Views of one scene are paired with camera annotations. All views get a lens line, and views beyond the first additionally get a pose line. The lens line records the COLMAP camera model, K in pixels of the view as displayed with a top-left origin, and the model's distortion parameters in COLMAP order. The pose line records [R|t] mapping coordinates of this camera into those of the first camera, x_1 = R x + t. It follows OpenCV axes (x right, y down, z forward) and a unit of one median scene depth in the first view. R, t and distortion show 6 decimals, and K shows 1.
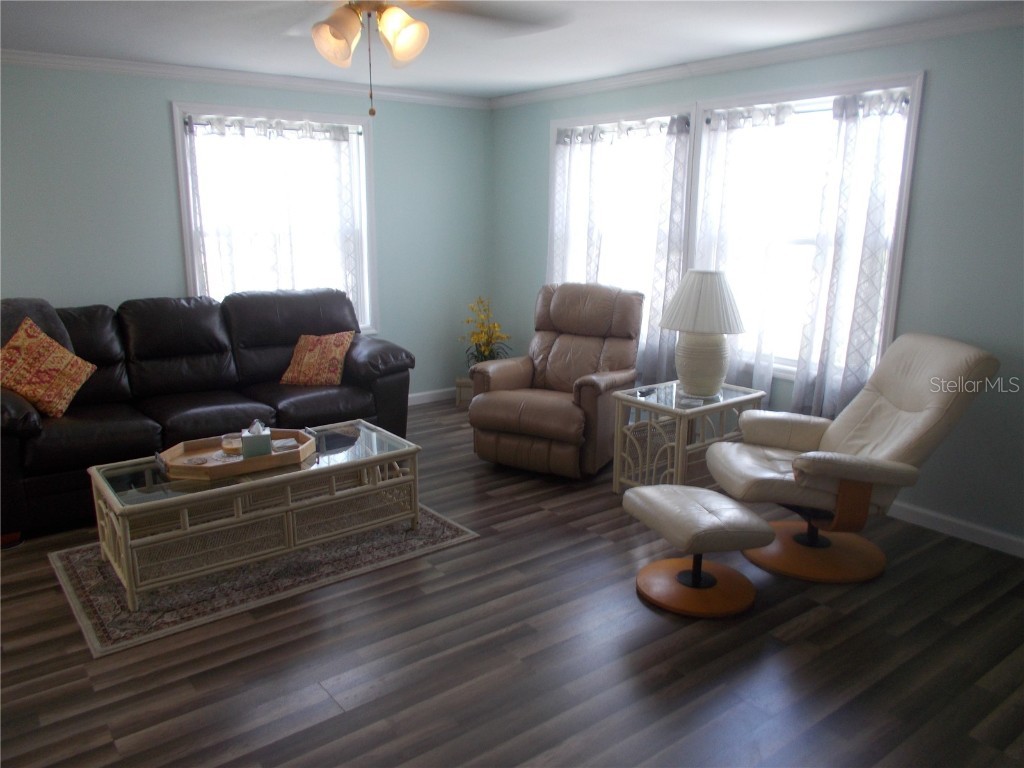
lens RADIAL K [[770.8, 0, 519.7], [0, 770.8, 383.6], [0, 0, 1]] dist [-0.019572, 0.003936]
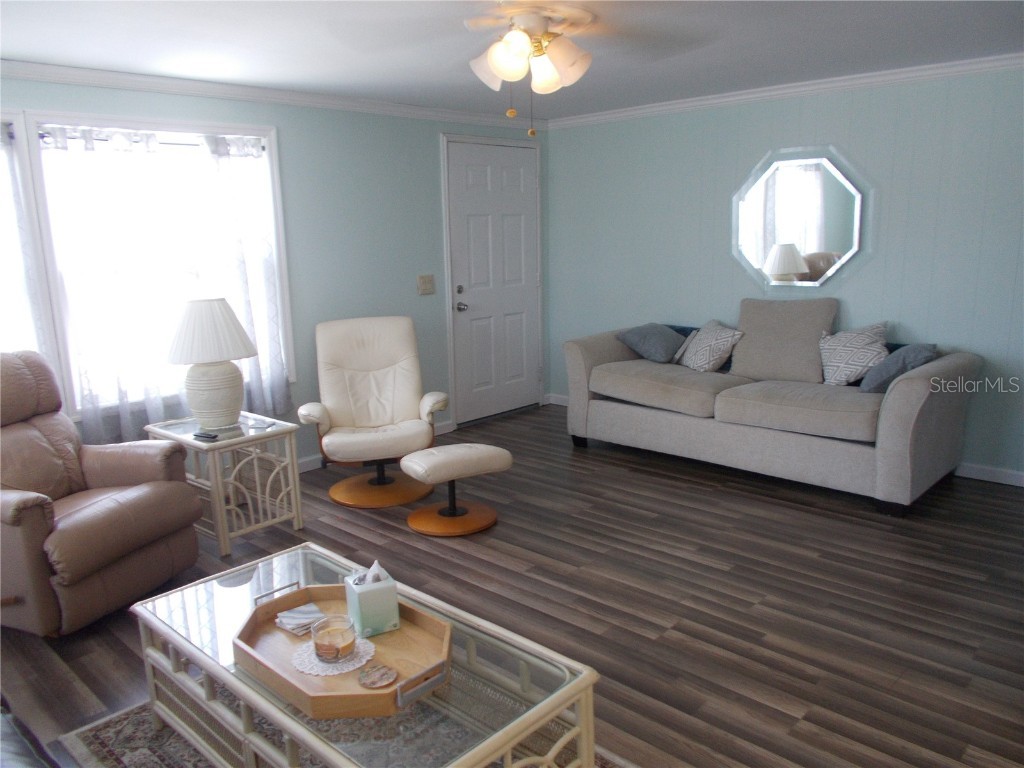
lens RADIAL K [[770.8, 0, 518.3], [0, 770.8, 387.3], [0, 0, 1]] dist [-0.019572, 0.003936]
pose [[-0.160707, -0.195435, 0.967460, -0.816054], [0.242797, 0.942252, 0.230674, -0.176710], [-0.956673, 0.271967, -0.103976, 0.790075]]
